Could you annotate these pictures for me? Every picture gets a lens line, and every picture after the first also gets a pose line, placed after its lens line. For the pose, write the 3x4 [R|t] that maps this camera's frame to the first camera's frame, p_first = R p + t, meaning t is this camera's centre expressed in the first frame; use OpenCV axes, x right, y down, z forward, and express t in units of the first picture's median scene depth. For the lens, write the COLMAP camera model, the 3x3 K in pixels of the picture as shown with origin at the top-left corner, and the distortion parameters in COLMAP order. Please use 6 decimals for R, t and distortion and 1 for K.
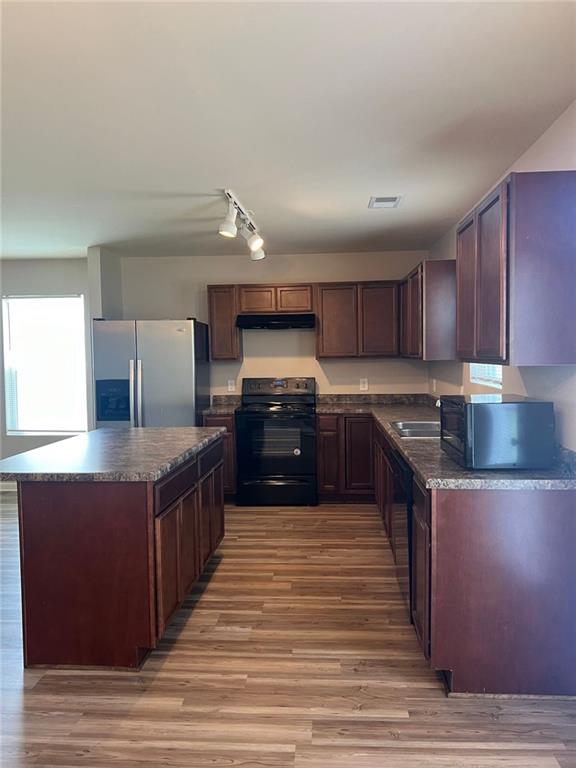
lens RADIAL K [[580.7, 0, 295.2], [0, 580.7, 384.1], [0, 0, 1]] dist [0.052917, -0.066263]
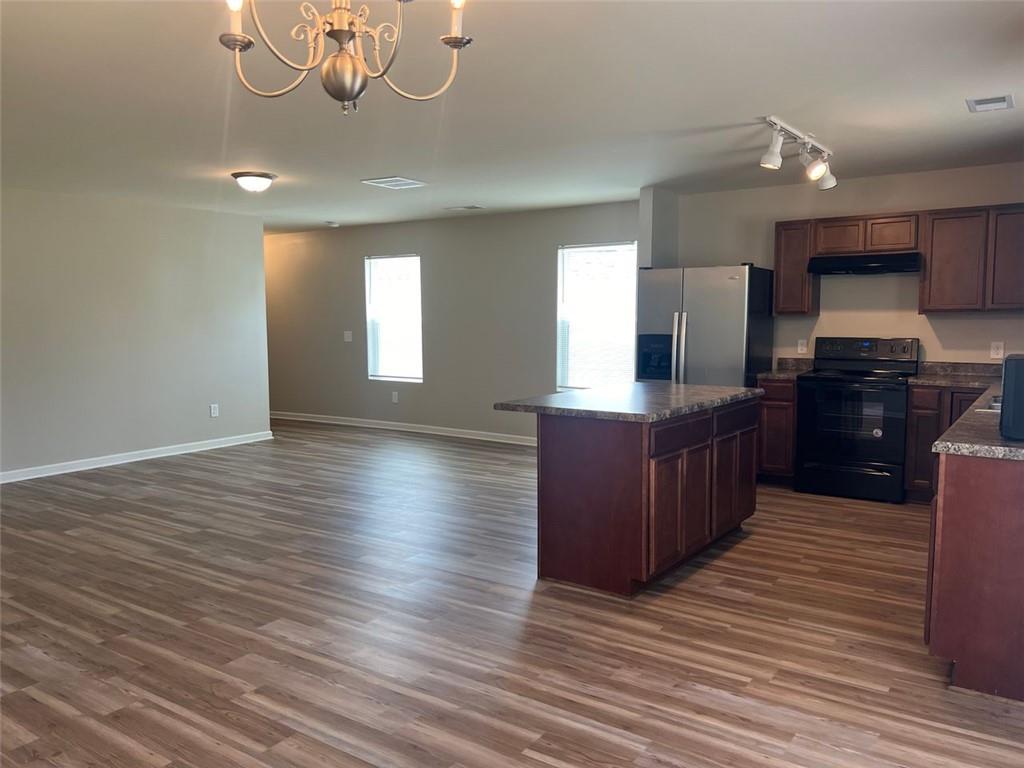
lens RADIAL K [[774.3, 0, 508.0], [0, 774.3, 386.4], [0, 0, 1]] dist [0.052917, -0.066263]
pose [[0.849158, 0.057890, -0.524957, 0.189029], [-0.035294, 0.997973, 0.052962, 0.025571], [0.526959, -0.026446, 0.849479, -0.219148]]
